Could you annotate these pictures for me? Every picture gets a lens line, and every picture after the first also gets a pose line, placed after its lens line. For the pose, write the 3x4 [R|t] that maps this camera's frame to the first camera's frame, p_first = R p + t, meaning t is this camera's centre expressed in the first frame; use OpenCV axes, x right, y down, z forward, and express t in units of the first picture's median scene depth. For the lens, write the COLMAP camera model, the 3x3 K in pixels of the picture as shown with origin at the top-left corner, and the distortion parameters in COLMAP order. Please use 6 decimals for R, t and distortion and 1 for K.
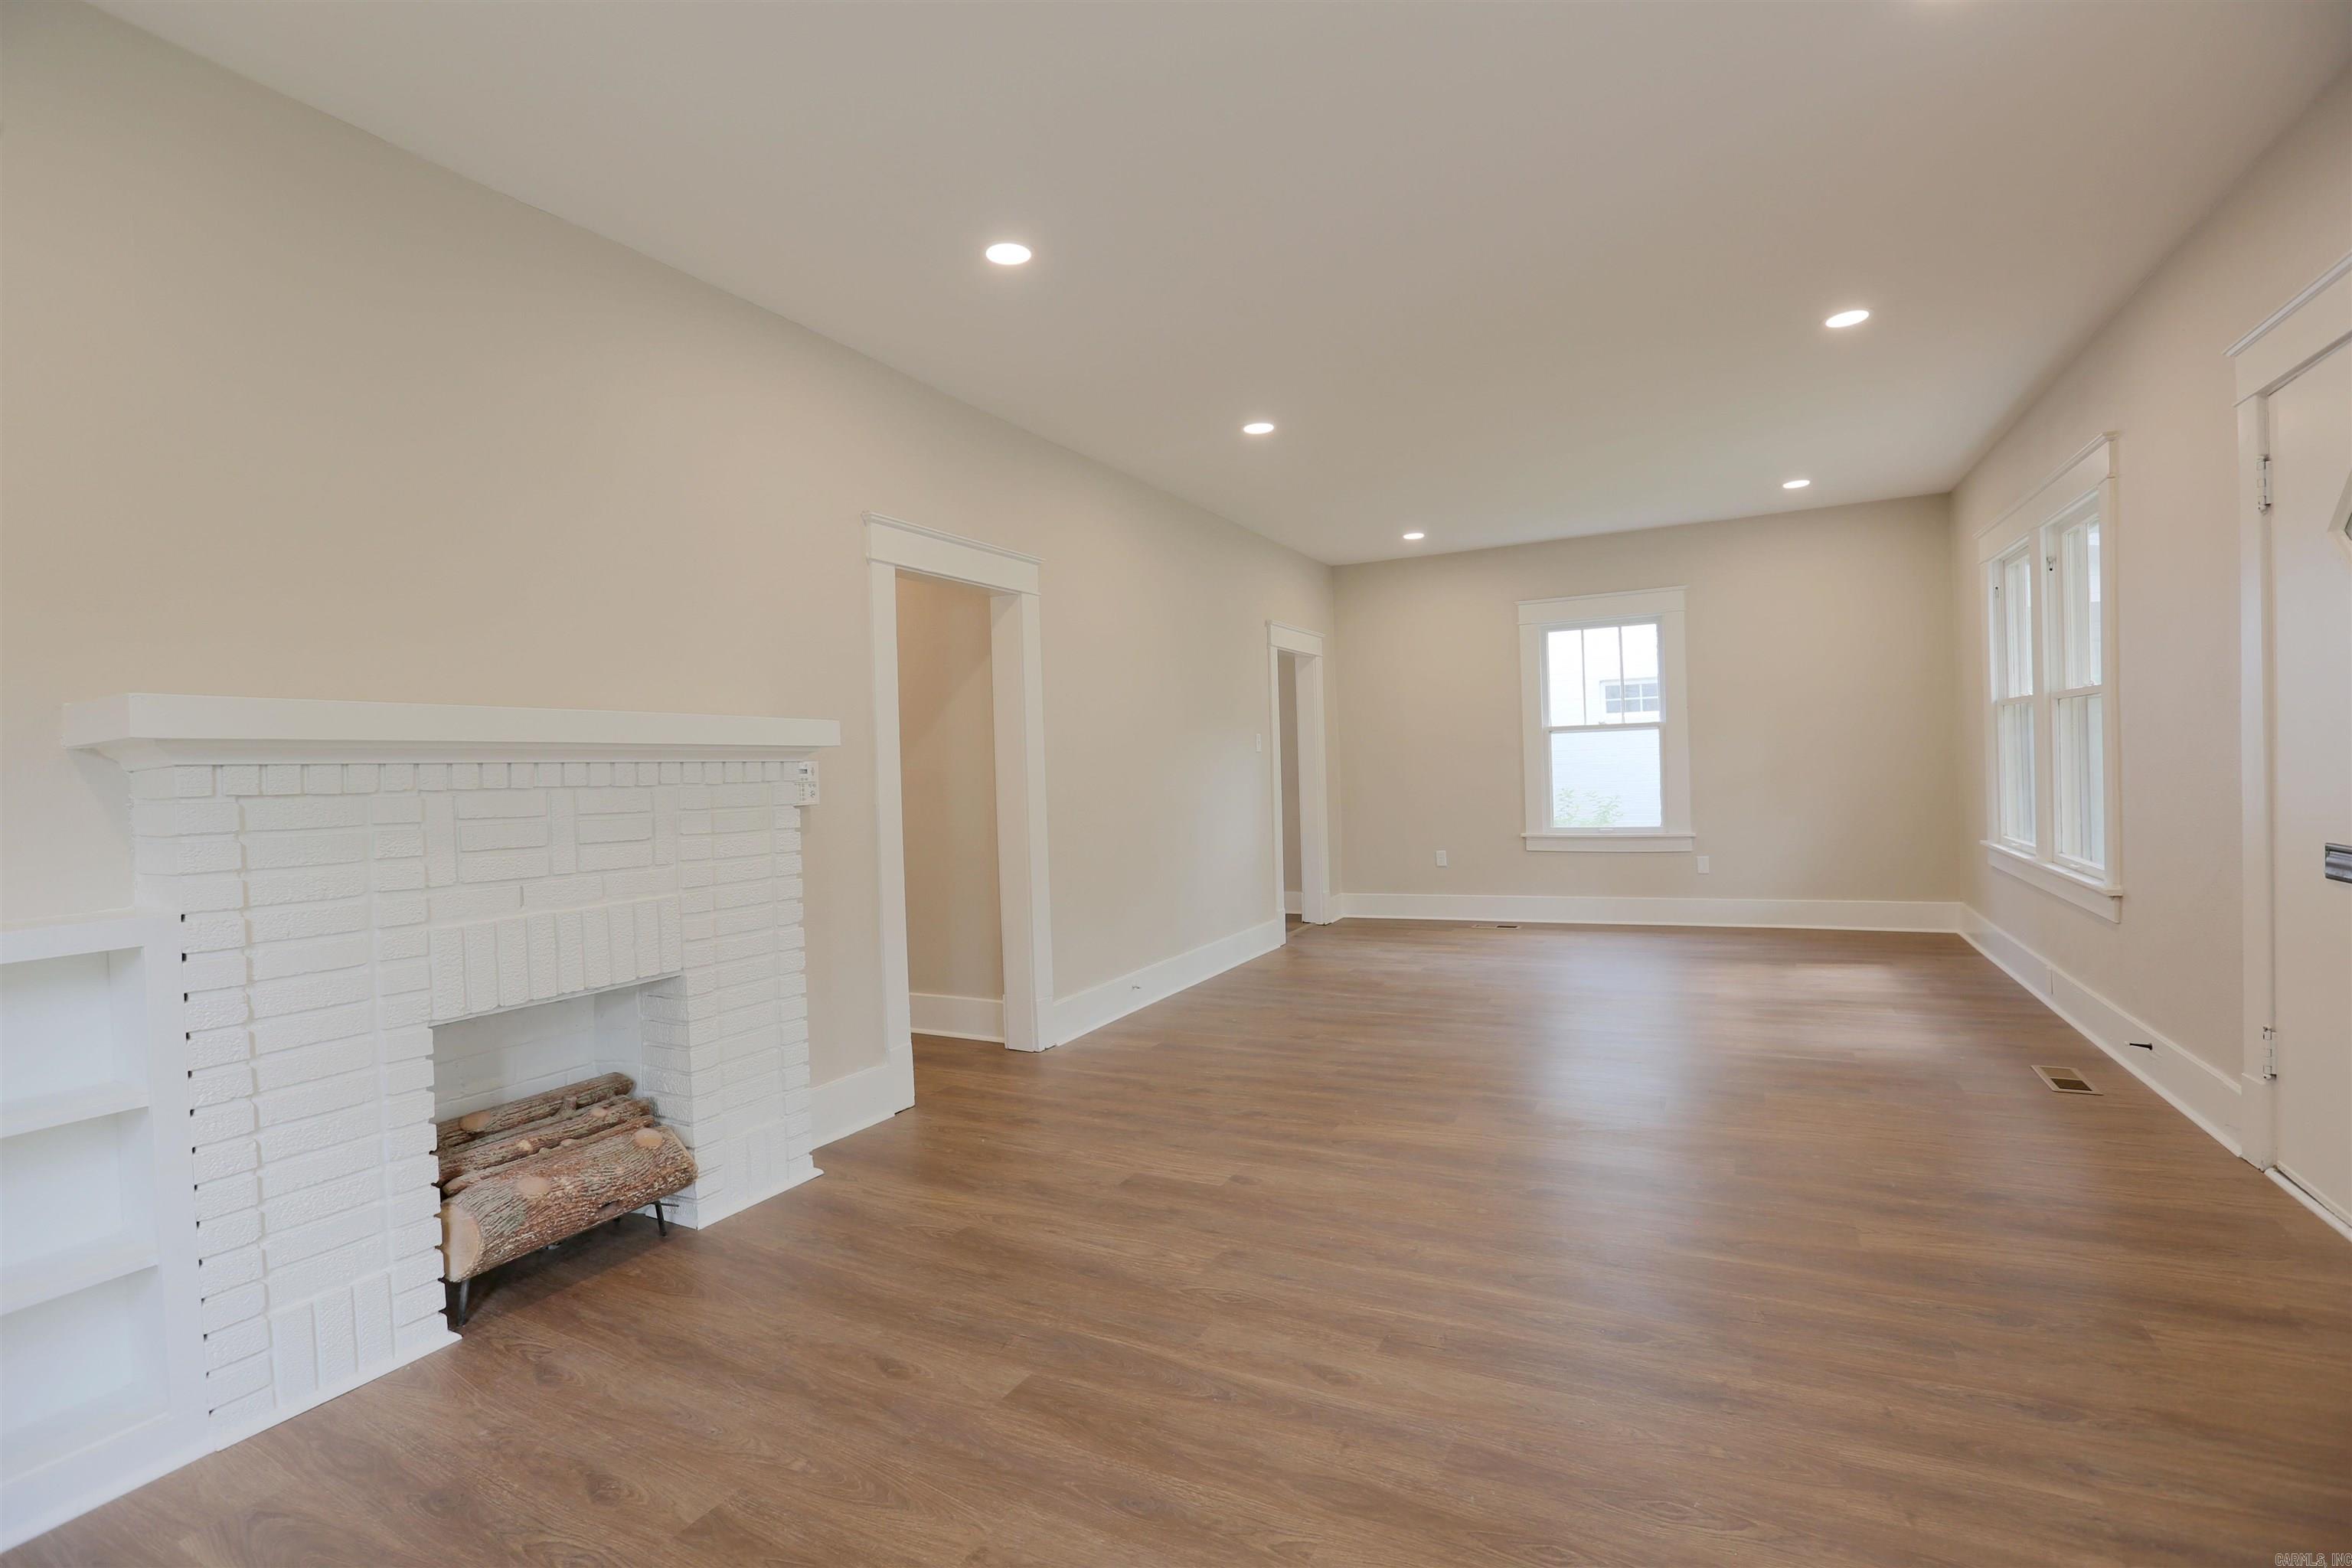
lens RADIAL K [[1069.3, 0, 1174.1], [0, 1069.3, 783.5], [0, 0, 1]] dist [-0.055410, 0.017918]
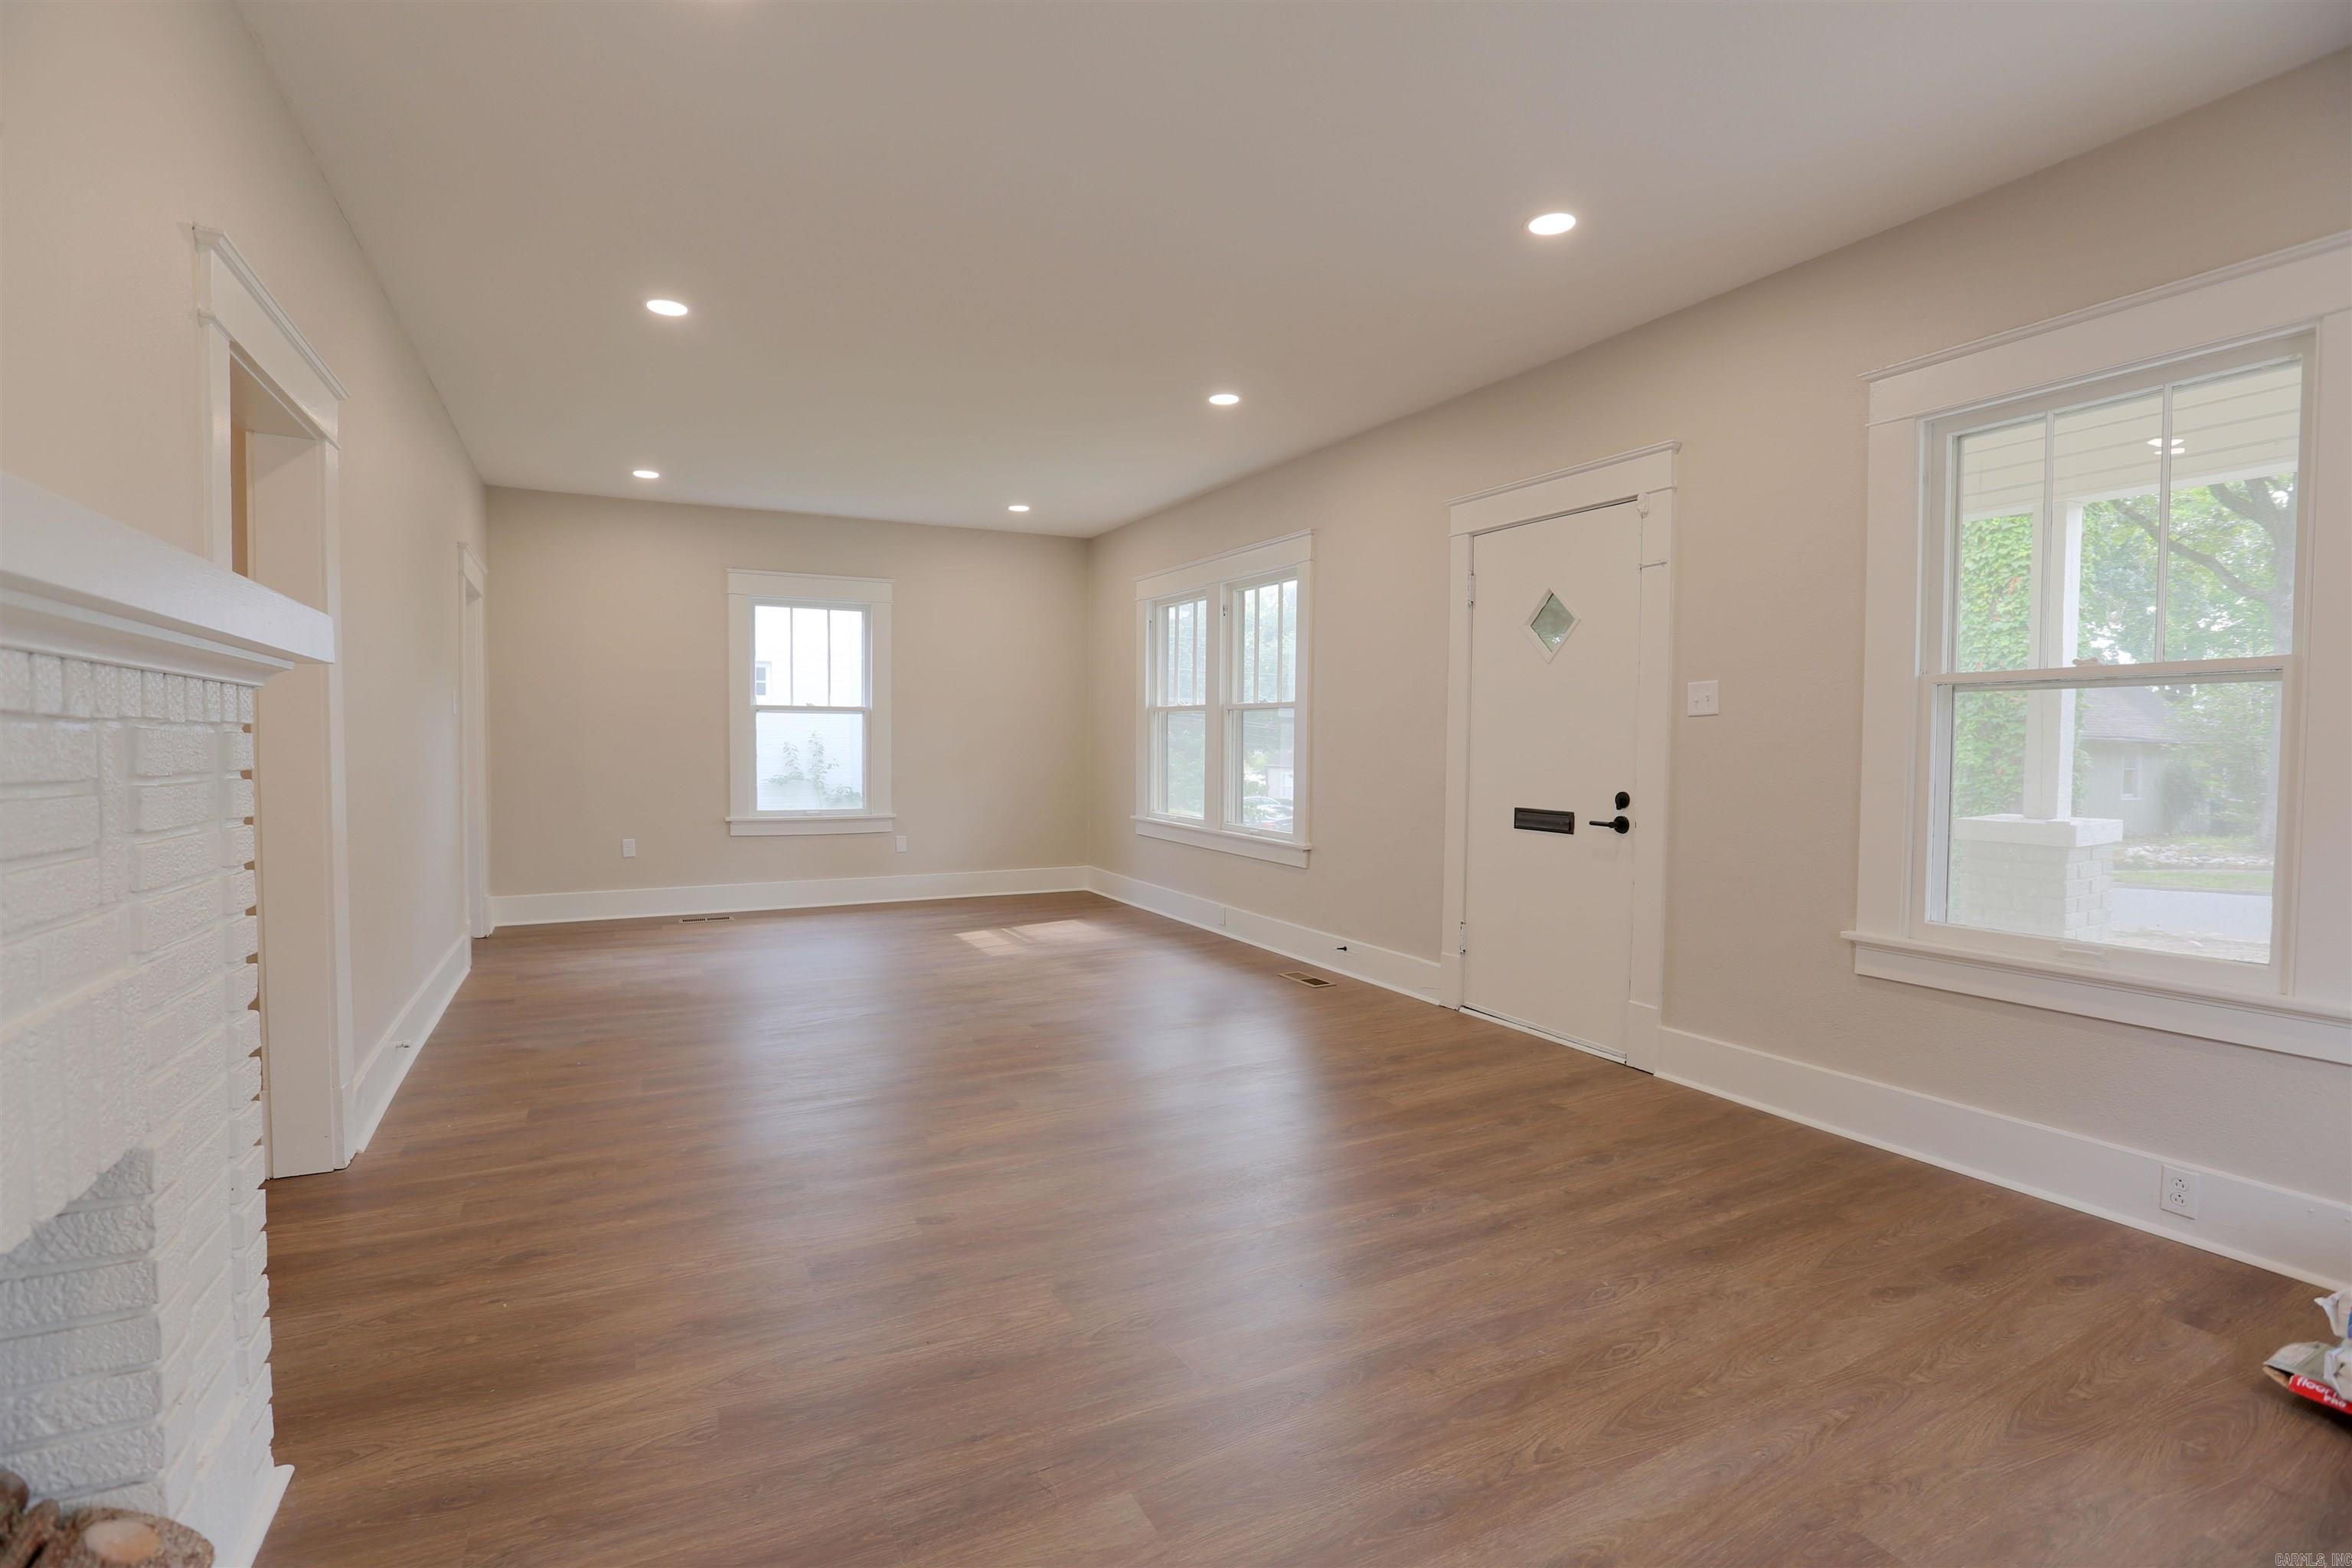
lens RADIAL K [[1069.3, 0, 1174.1], [0, 1069.3, 783.5], [0, 0, 1]] dist [-0.055410, 0.017918]
pose [[0.569624, 0.007854, 0.821868, -0.227779], [-0.017995, 0.999834, 0.002918, 0.007904], [-0.821709, -0.016452, 0.569670, 0.159141]]
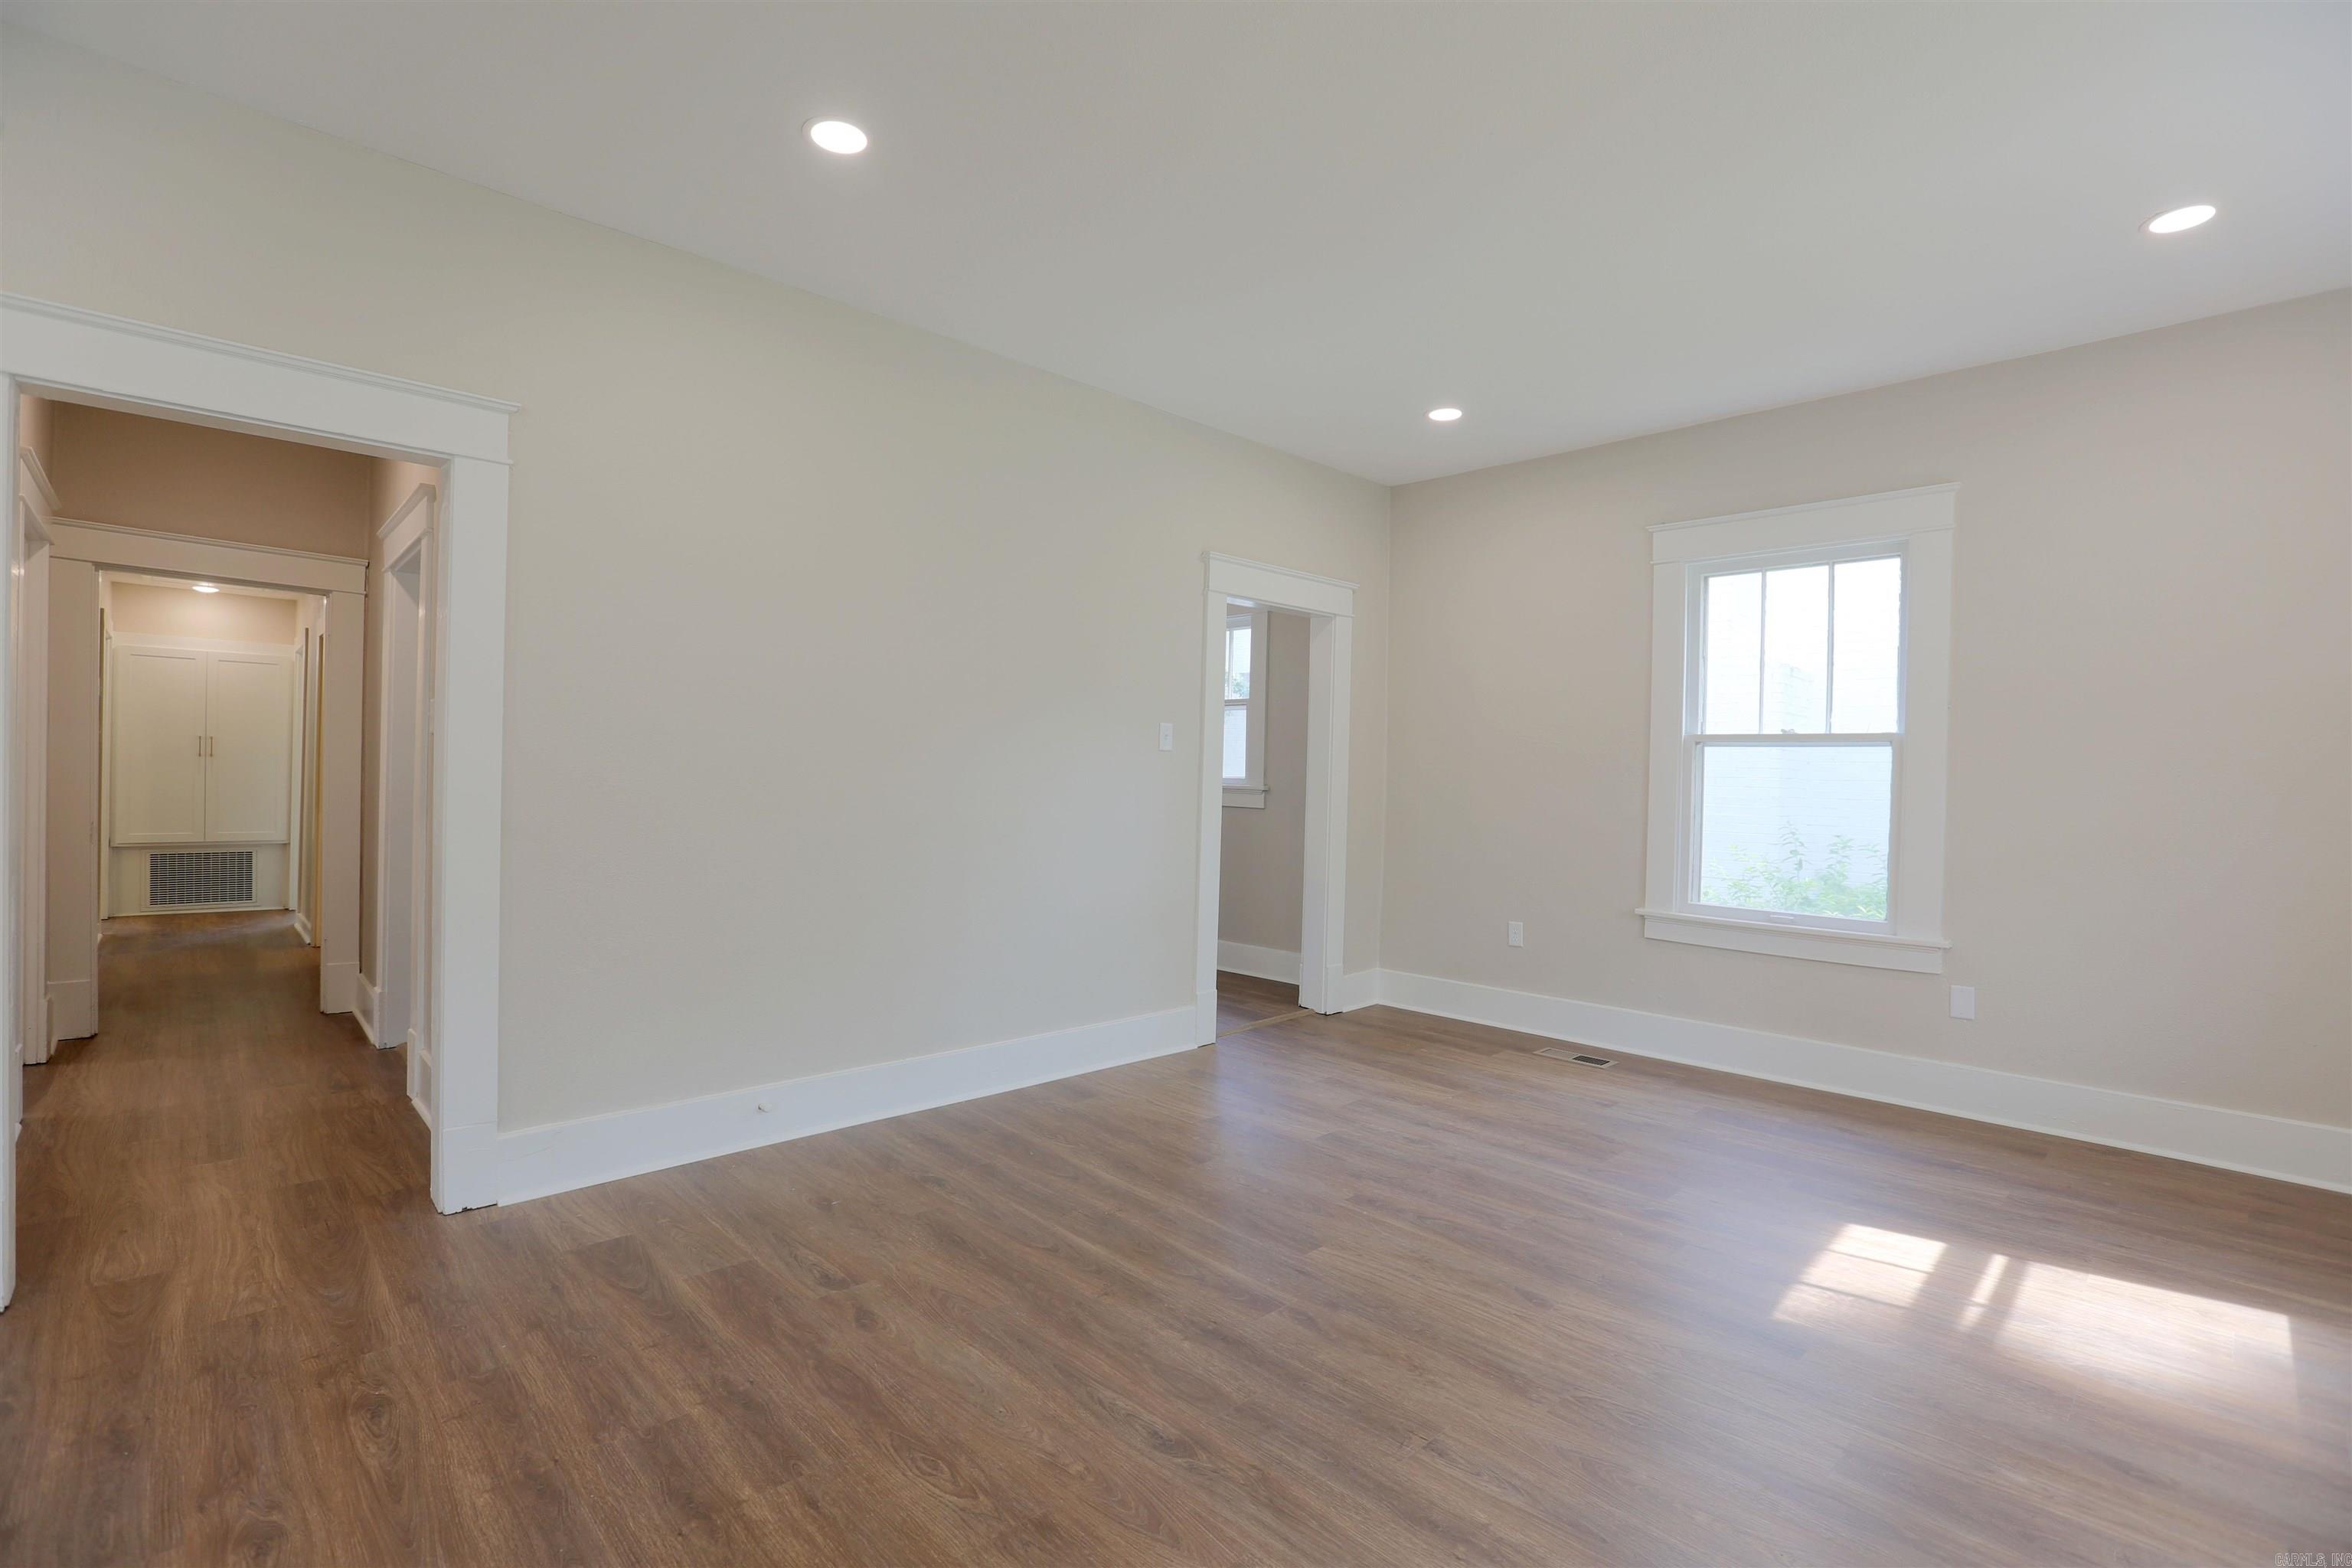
lens RADIAL K [[1069.3, 0, 1174.1], [0, 1069.3, 783.5], [0, 0, 1]] dist [-0.055410, 0.017918]
pose [[0.946400, 0.060611, -0.317258, 0.282258], [-0.060942, 0.998102, 0.008891, -0.014458], [0.317195, 0.010920, 0.948297, 0.367797]]
